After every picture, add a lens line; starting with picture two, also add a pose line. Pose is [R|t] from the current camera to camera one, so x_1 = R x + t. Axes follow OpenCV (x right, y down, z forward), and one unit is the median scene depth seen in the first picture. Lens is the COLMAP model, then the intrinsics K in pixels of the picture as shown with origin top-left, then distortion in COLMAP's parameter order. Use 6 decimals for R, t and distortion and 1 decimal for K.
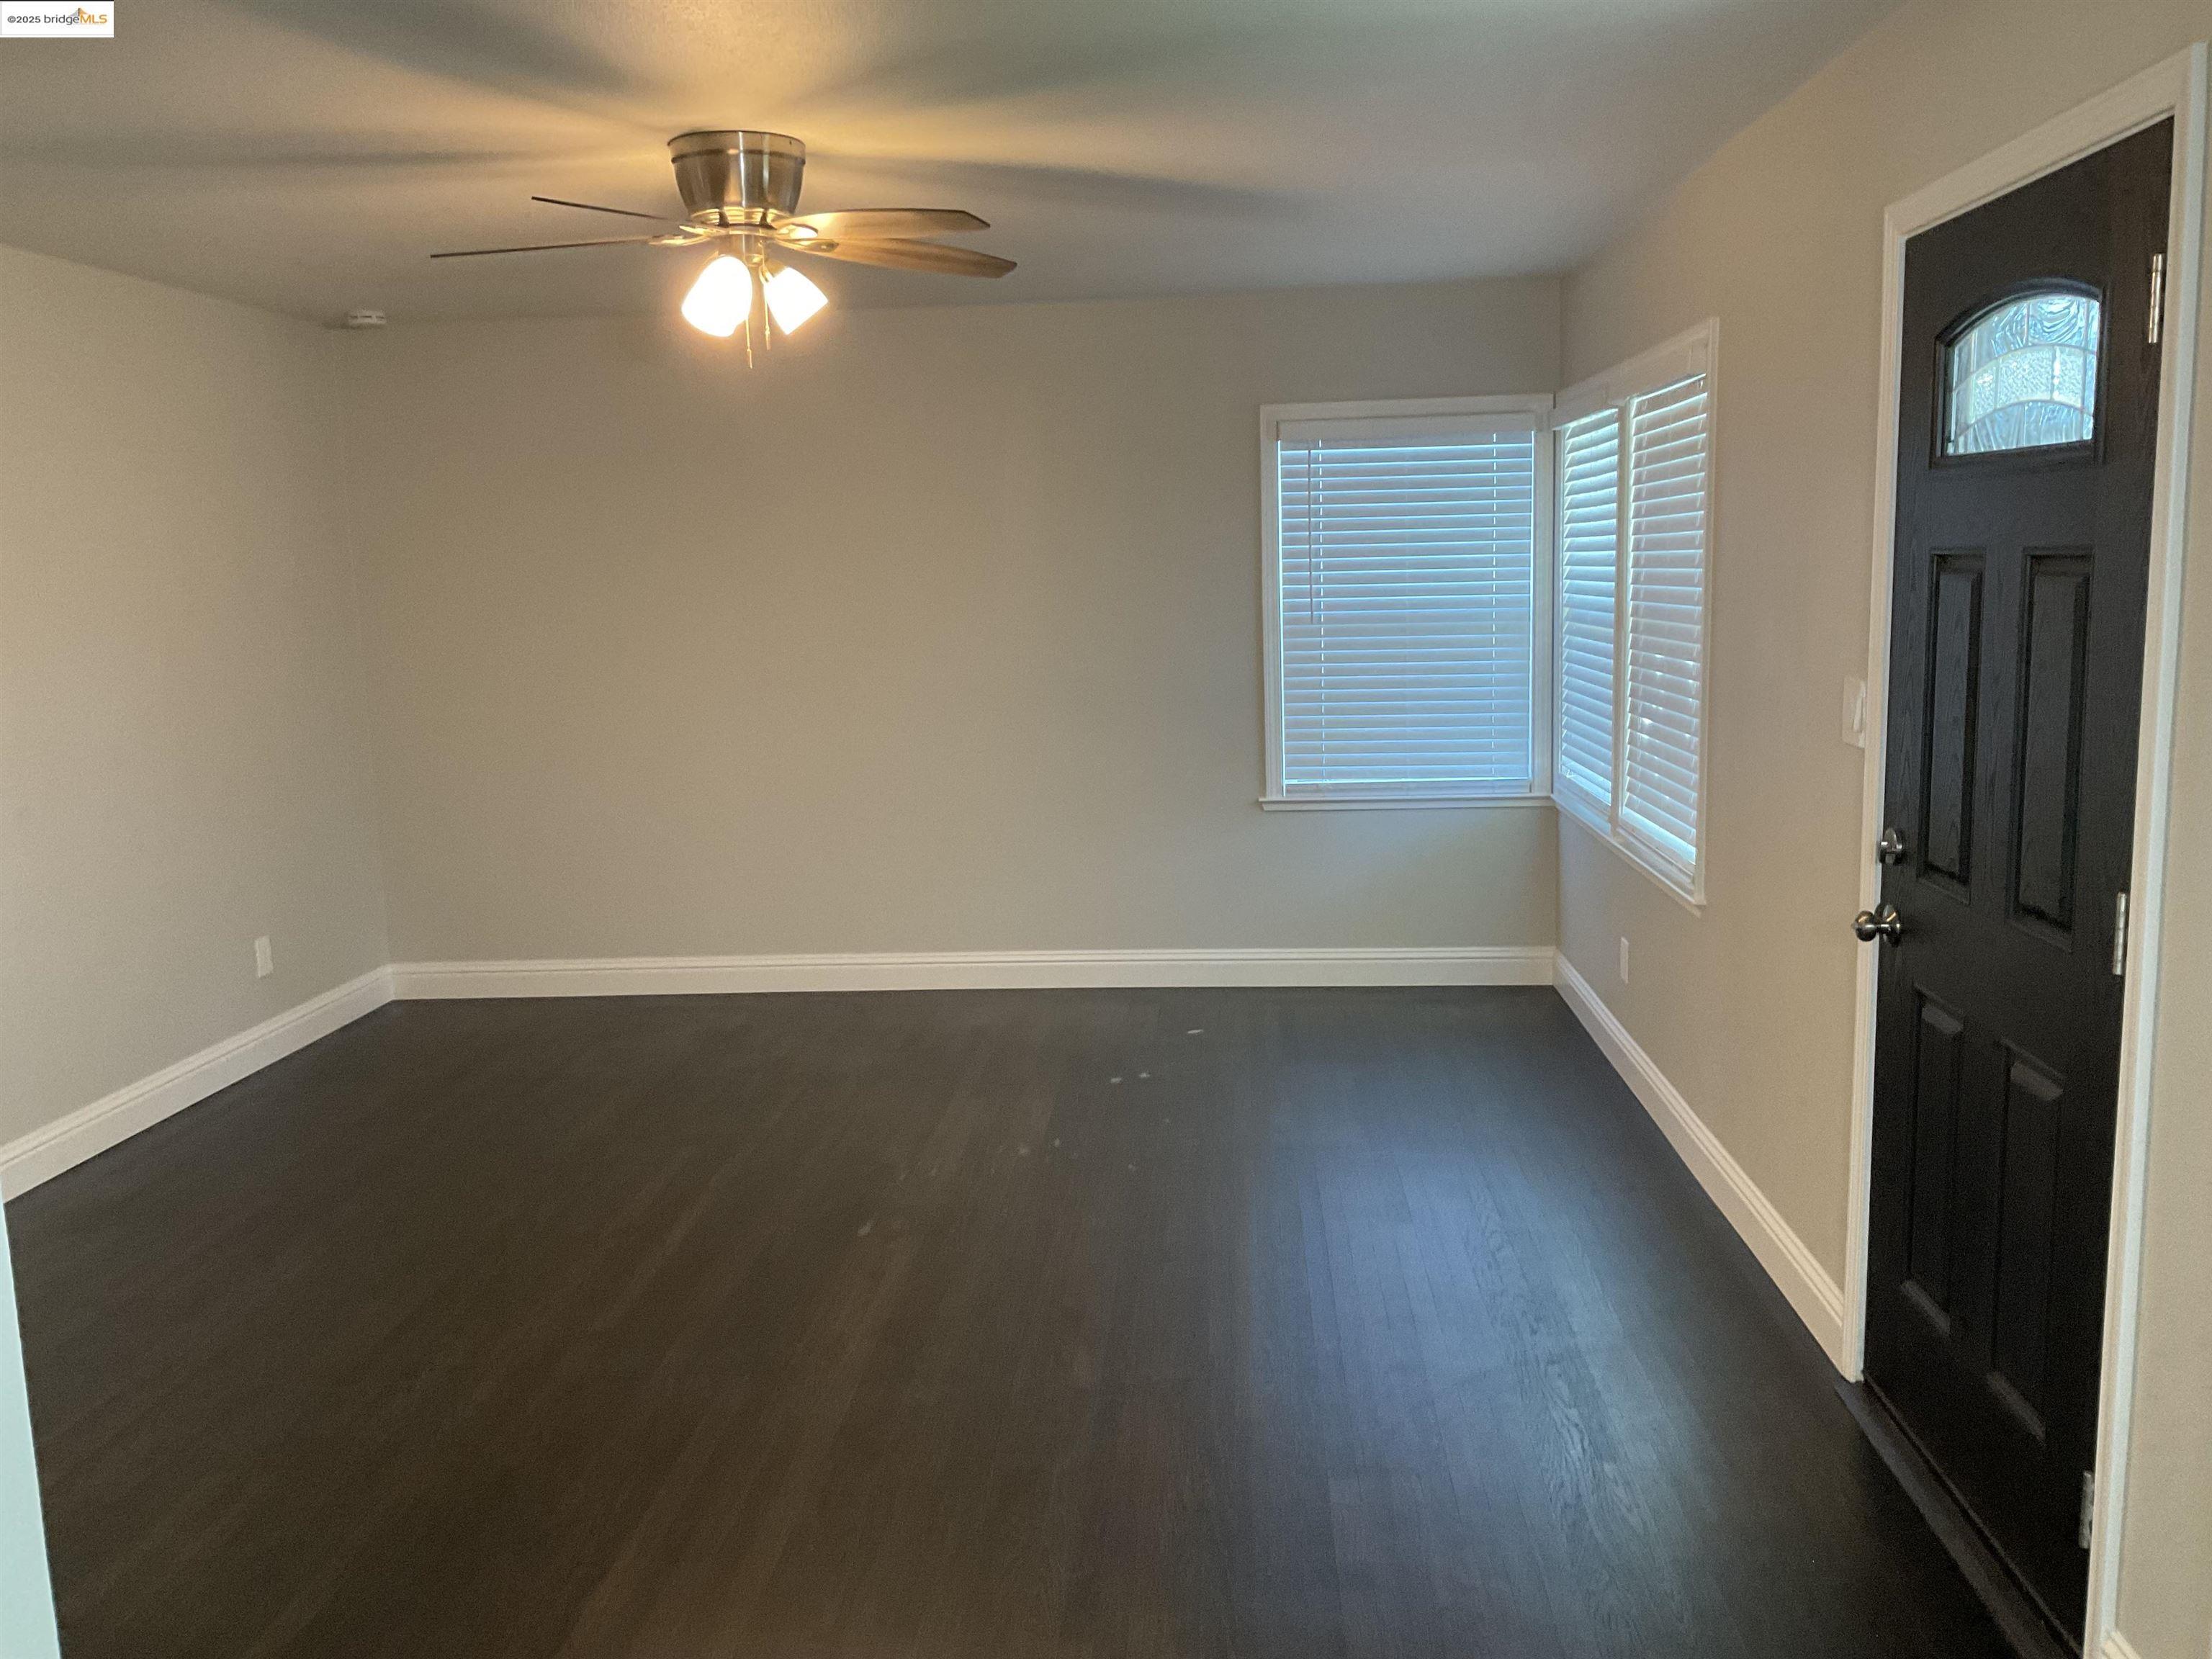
lens RADIAL K [[1867.5, 0, 1106.0], [0, 1867.5, 829.5], [0, 0, 1]] dist [0.106756, -0.002188]
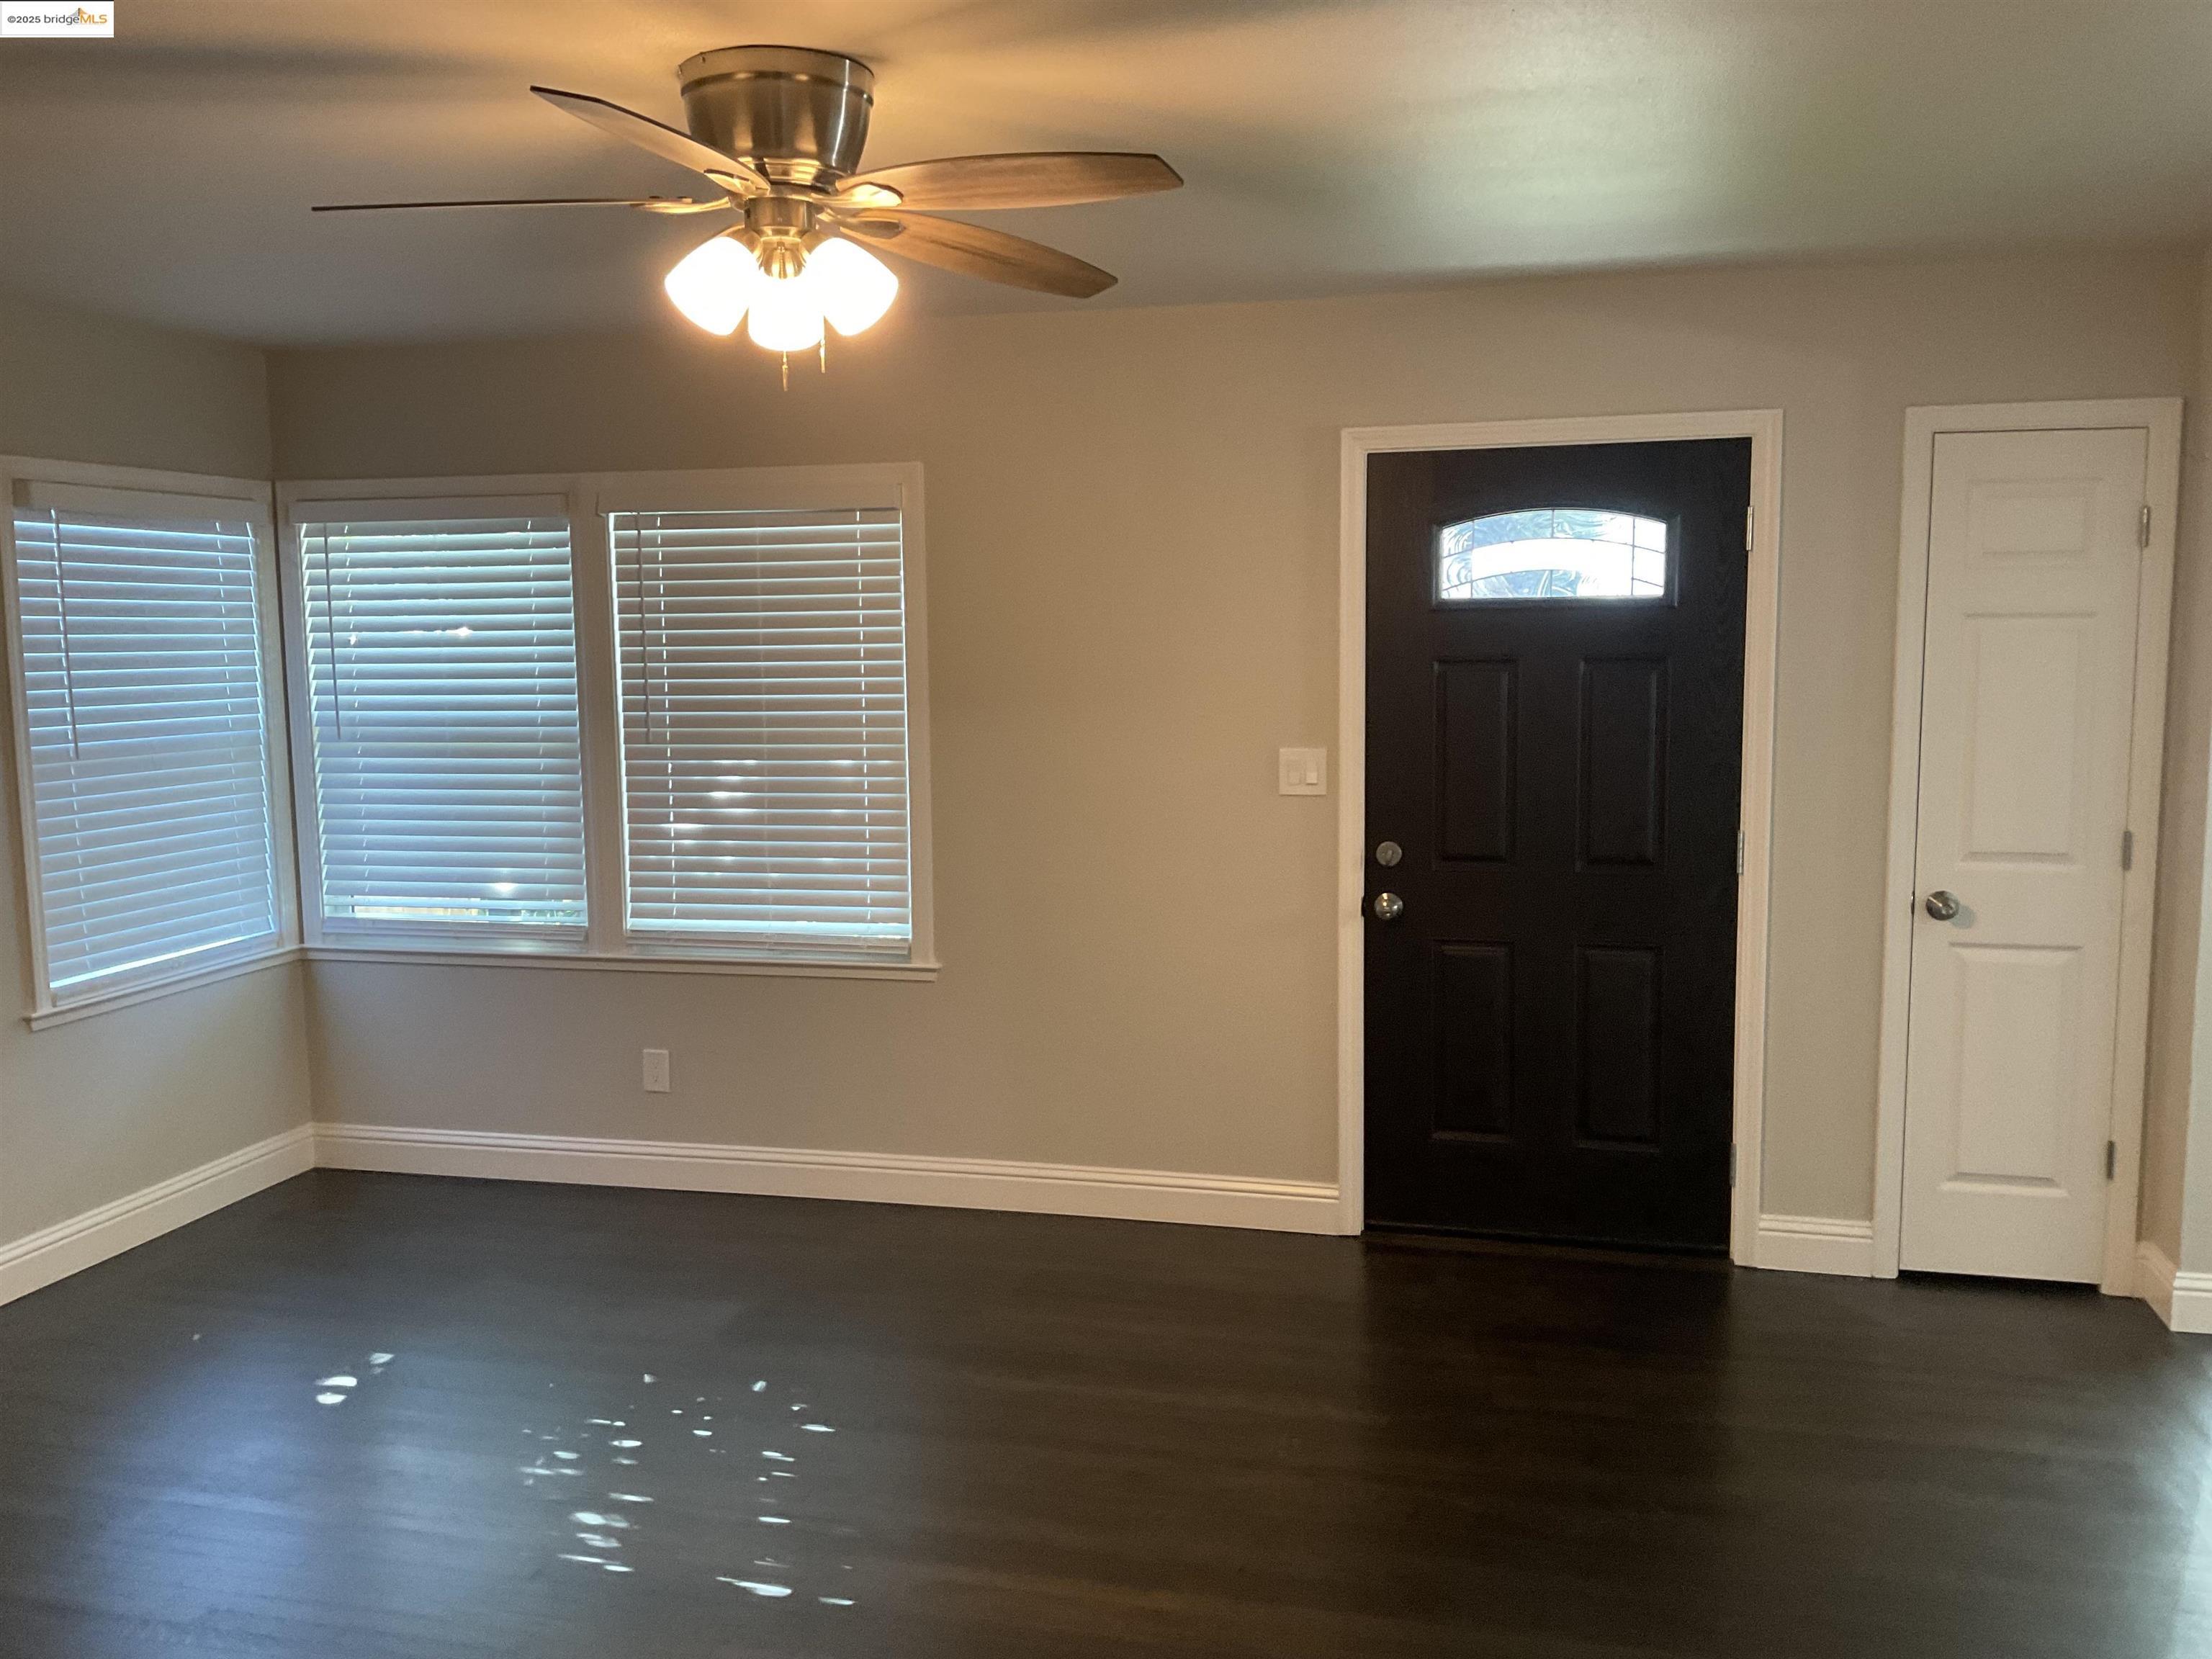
lens RADIAL K [[1867.5, 0, 1106.0], [0, 1867.5, 829.5], [0, 0, 1]] dist [0.106756, -0.002188]
pose [[0.199780, -0.086735, 0.975994, -0.543988], [0.151326, 0.986855, 0.056724, -0.065974], [-0.968085, 0.136361, 0.210280, 0.465747]]
